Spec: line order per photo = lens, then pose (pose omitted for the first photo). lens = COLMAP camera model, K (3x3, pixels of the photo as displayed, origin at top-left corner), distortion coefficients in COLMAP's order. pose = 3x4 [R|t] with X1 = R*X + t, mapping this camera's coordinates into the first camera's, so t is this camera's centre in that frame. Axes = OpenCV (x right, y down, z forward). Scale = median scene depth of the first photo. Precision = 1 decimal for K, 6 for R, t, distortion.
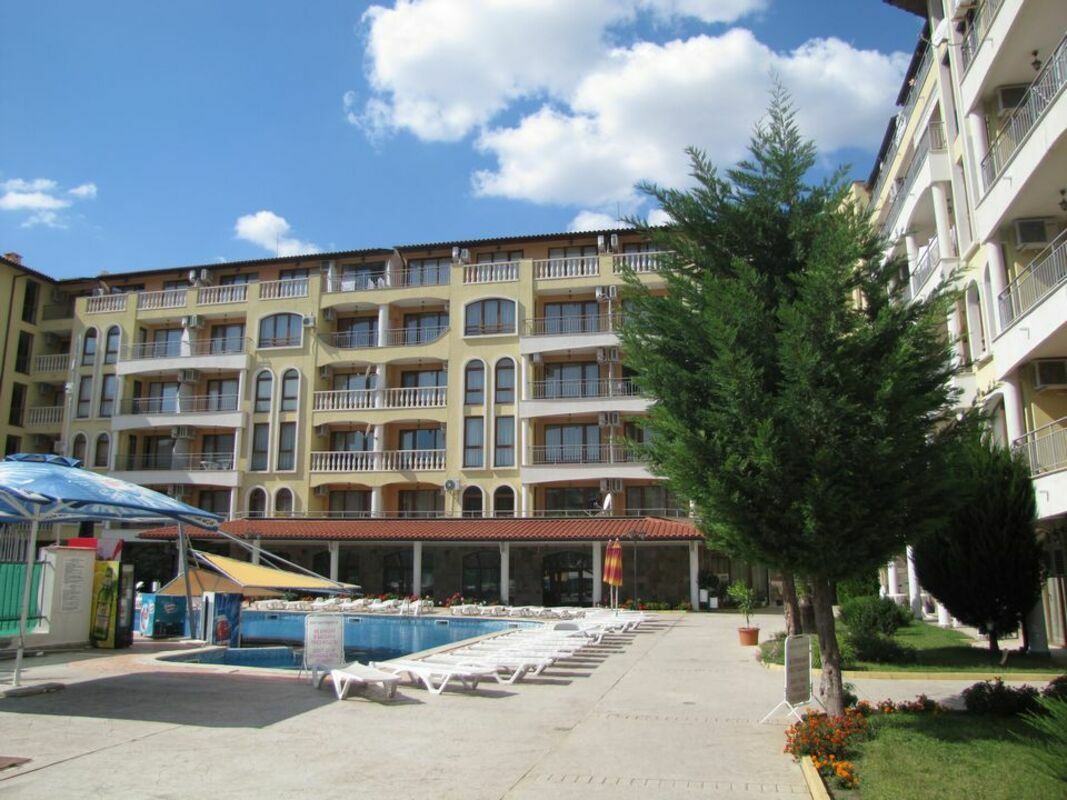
lens RADIAL K [[850.5, 0, 508.7], [0, 850.5, 396.1], [0, 0, 1]] dist [-0.160589, 0.130710]
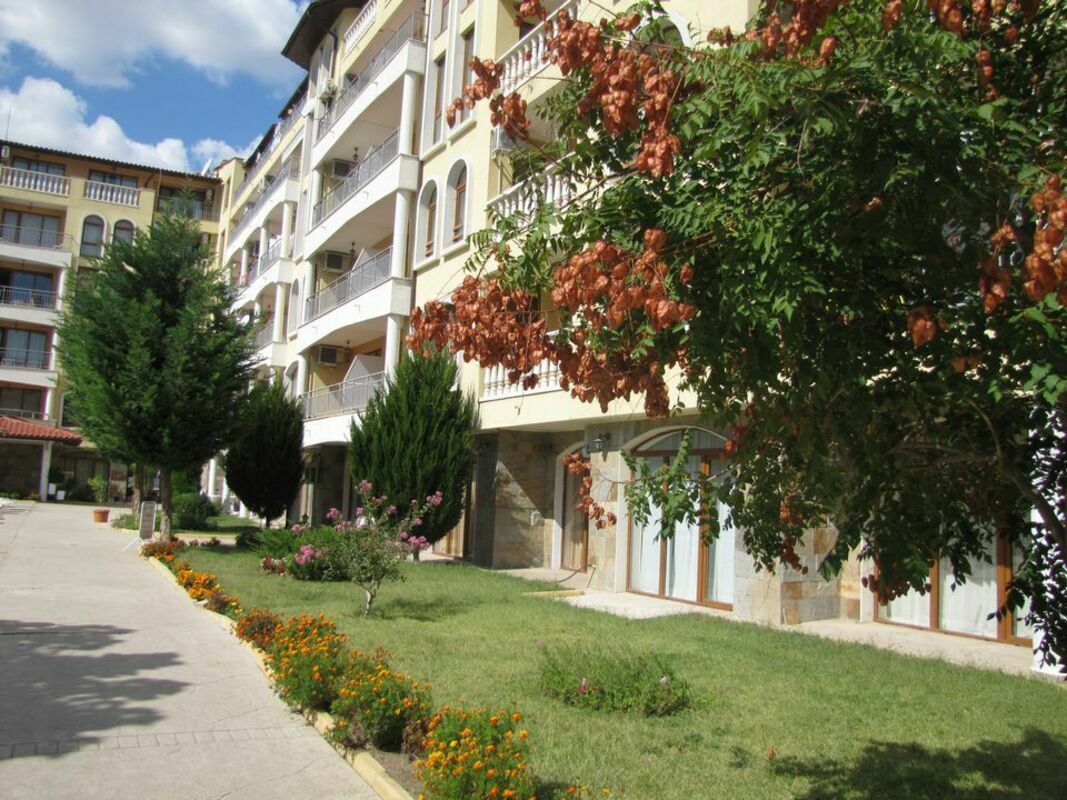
lens RADIAL K [[850.5, 0, 508.7], [0, 850.5, 396.1], [0, 0, 1]] dist [-0.160589, 0.130710]
pose [[0.722124, 0.100612, 0.684408, -0.147559], [-0.172395, 0.984325, 0.037193, -0.058393], [-0.669938, -0.144847, 0.728150, -0.344119]]
